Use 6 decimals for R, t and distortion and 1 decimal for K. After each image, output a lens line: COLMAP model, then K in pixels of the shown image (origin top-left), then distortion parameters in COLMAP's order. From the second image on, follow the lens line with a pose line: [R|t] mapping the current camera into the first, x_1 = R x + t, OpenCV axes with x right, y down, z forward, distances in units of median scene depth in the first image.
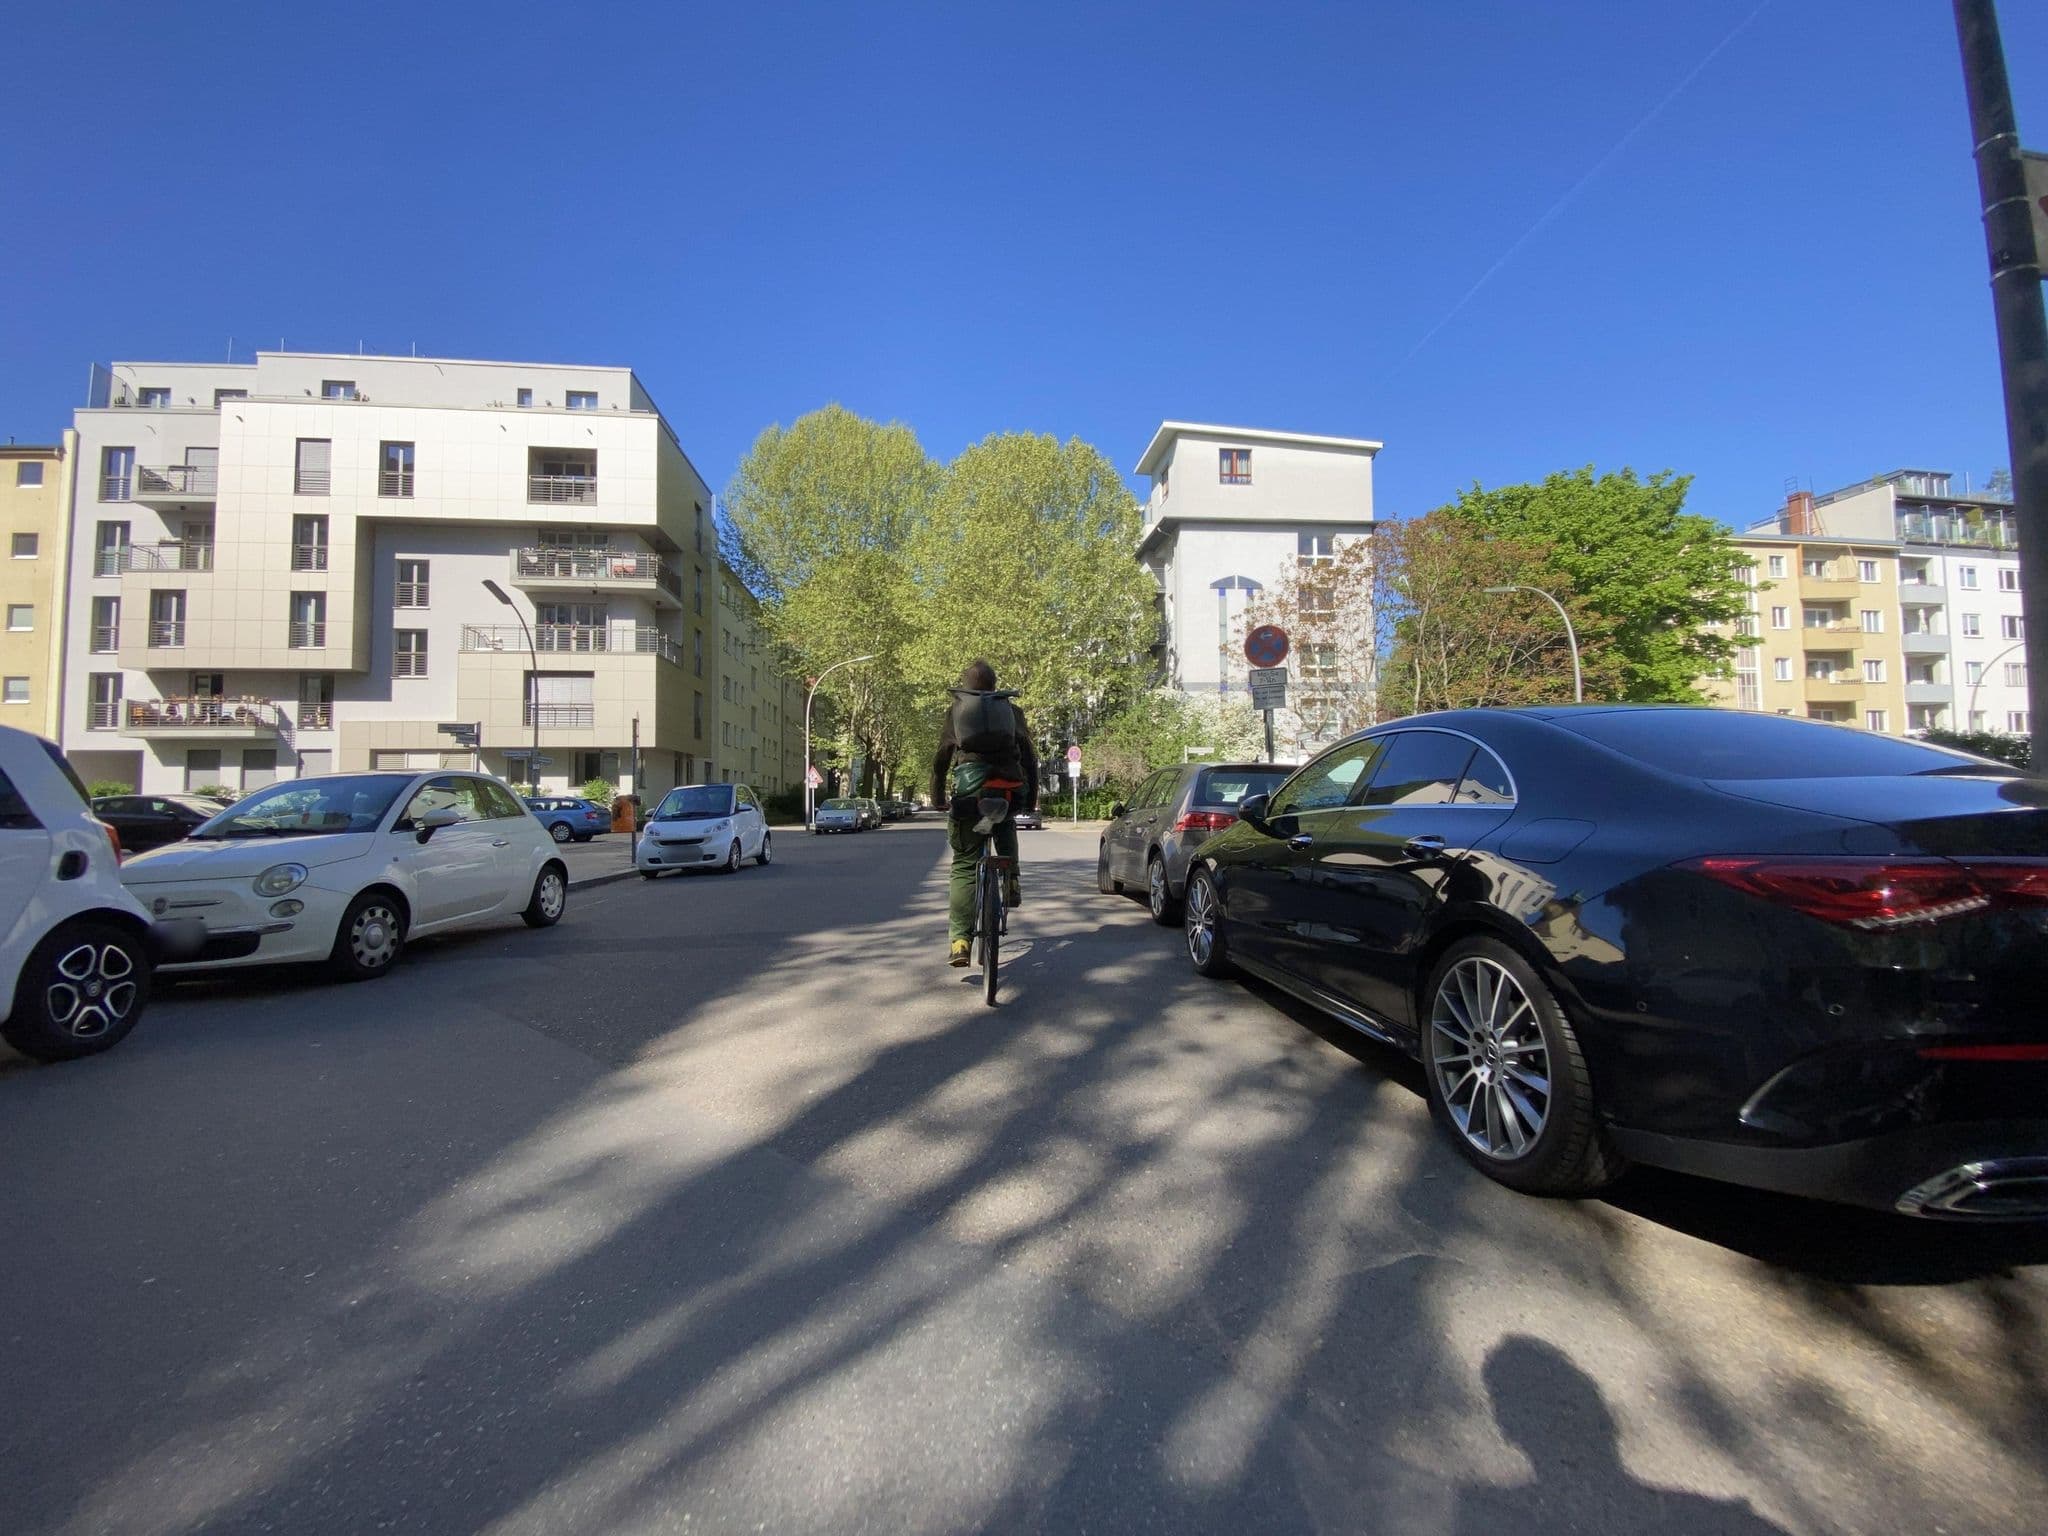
lens RADIAL K [[820.8, 0, 1013.9], [0, 820.8, 752.5], [0, 0, 1]] dist [-0.001358, -0.000031]
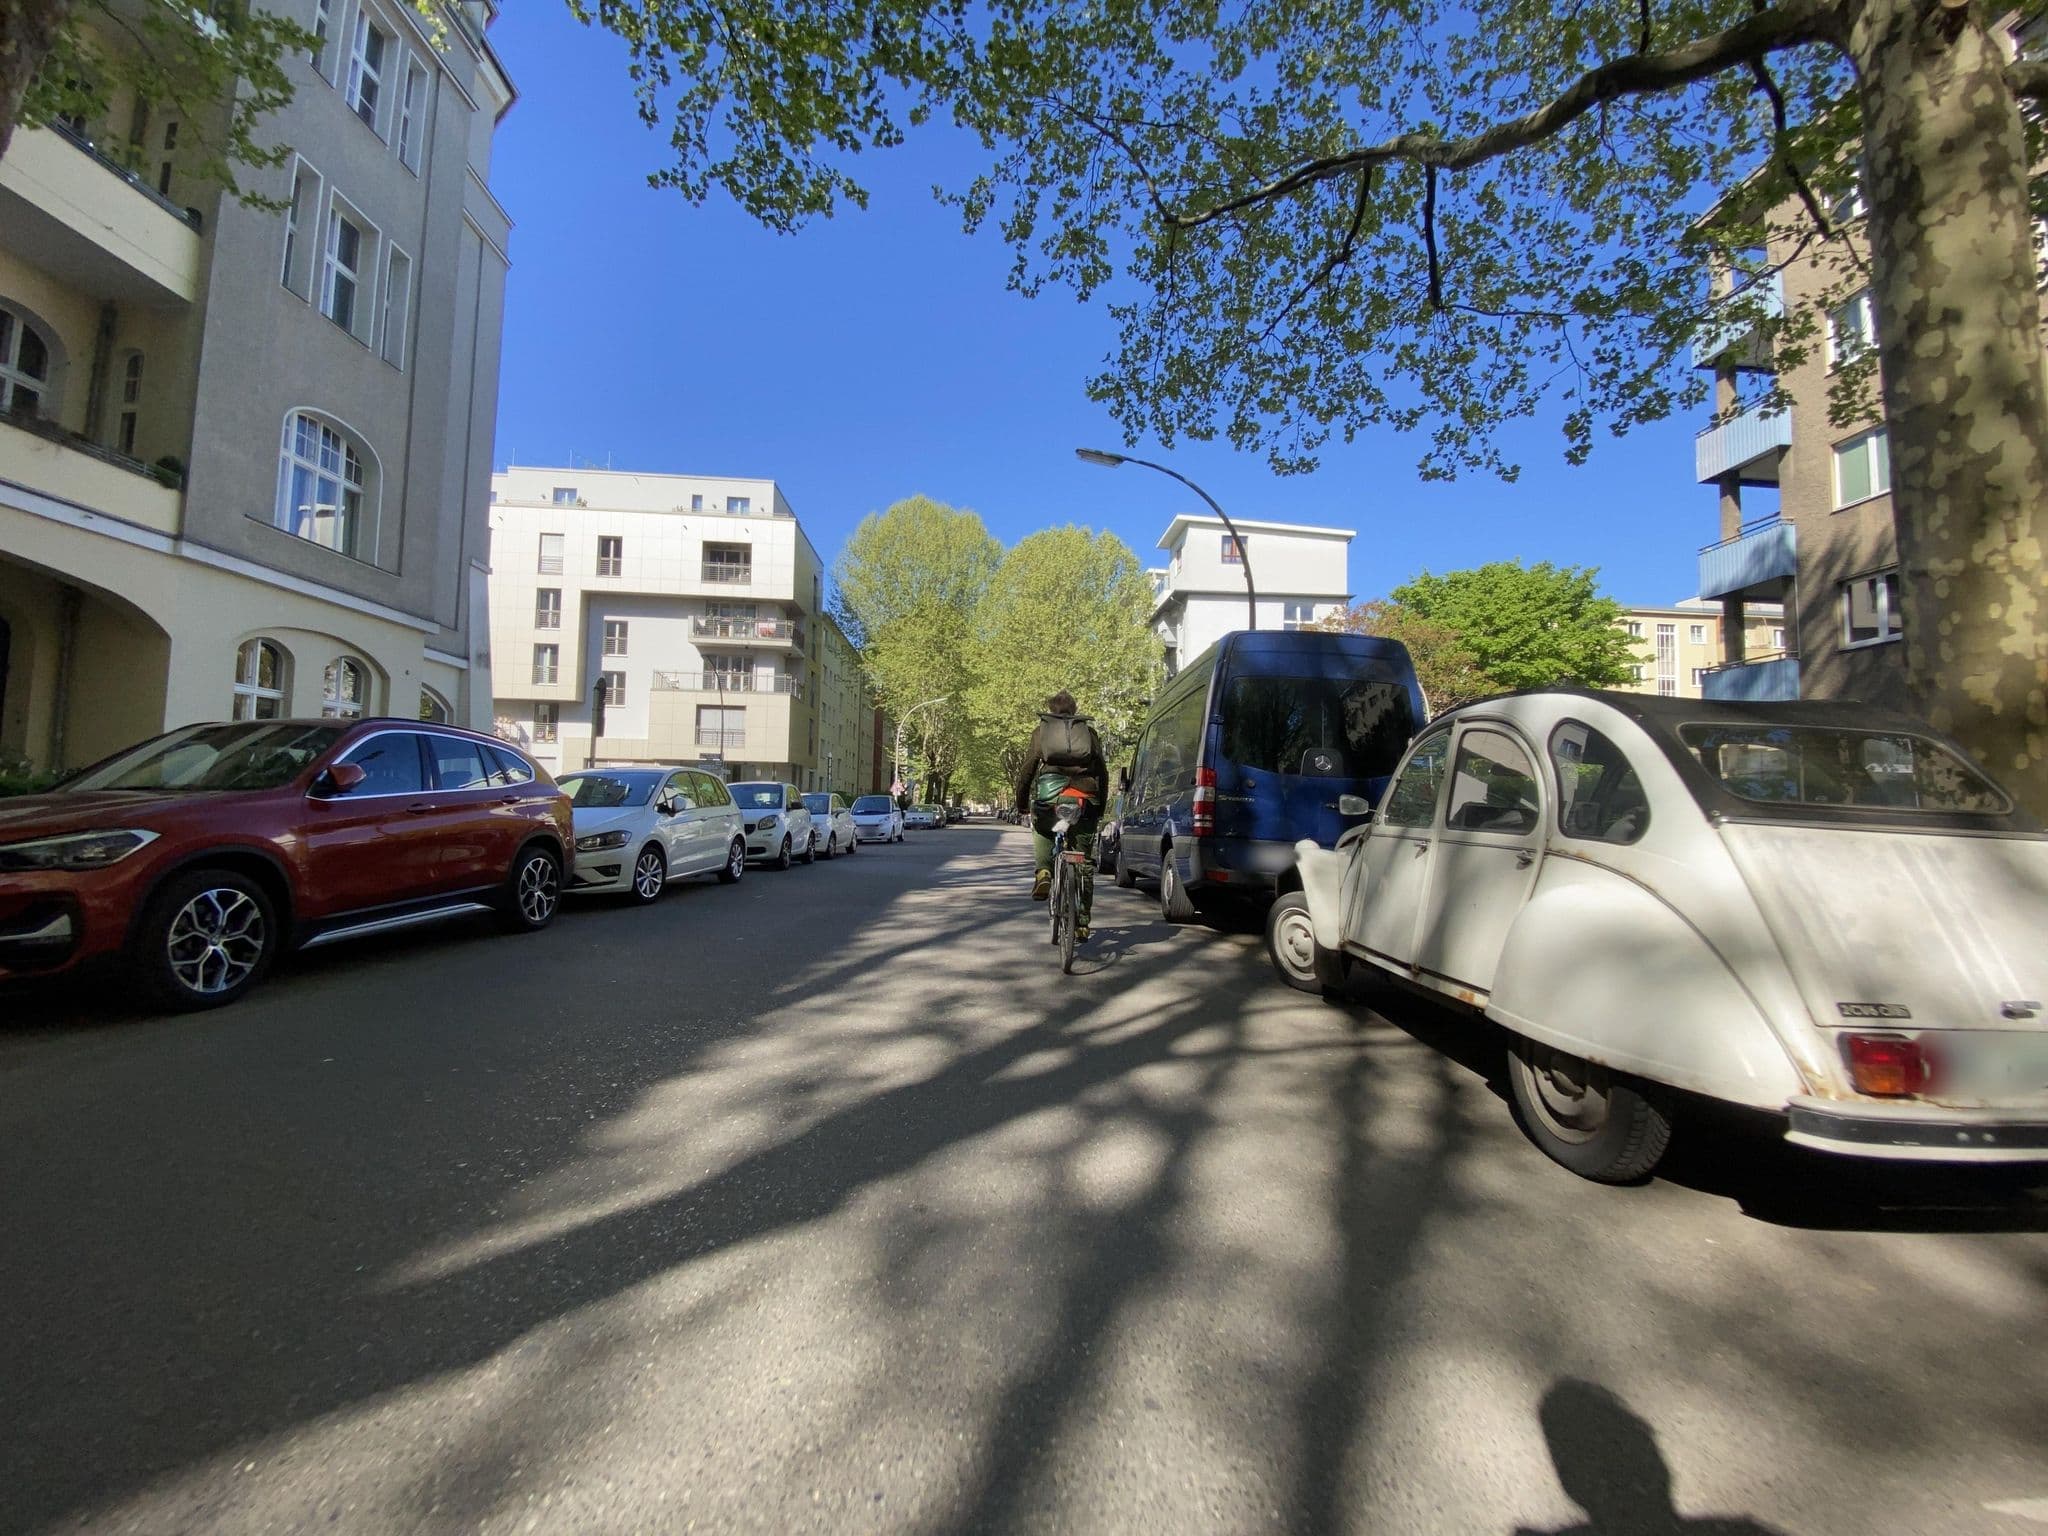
lens RADIAL K [[820.8, 0, 1016.7], [0, 820.8, 767.9], [0, 0, 1]] dist [-0.001358, -0.000031]
pose [[0.998203, 0.030080, -0.051826, 0.015645], [-0.029630, 0.999516, 0.009435, -0.021036], [0.052084, -0.007883, 0.998612, -0.339092]]
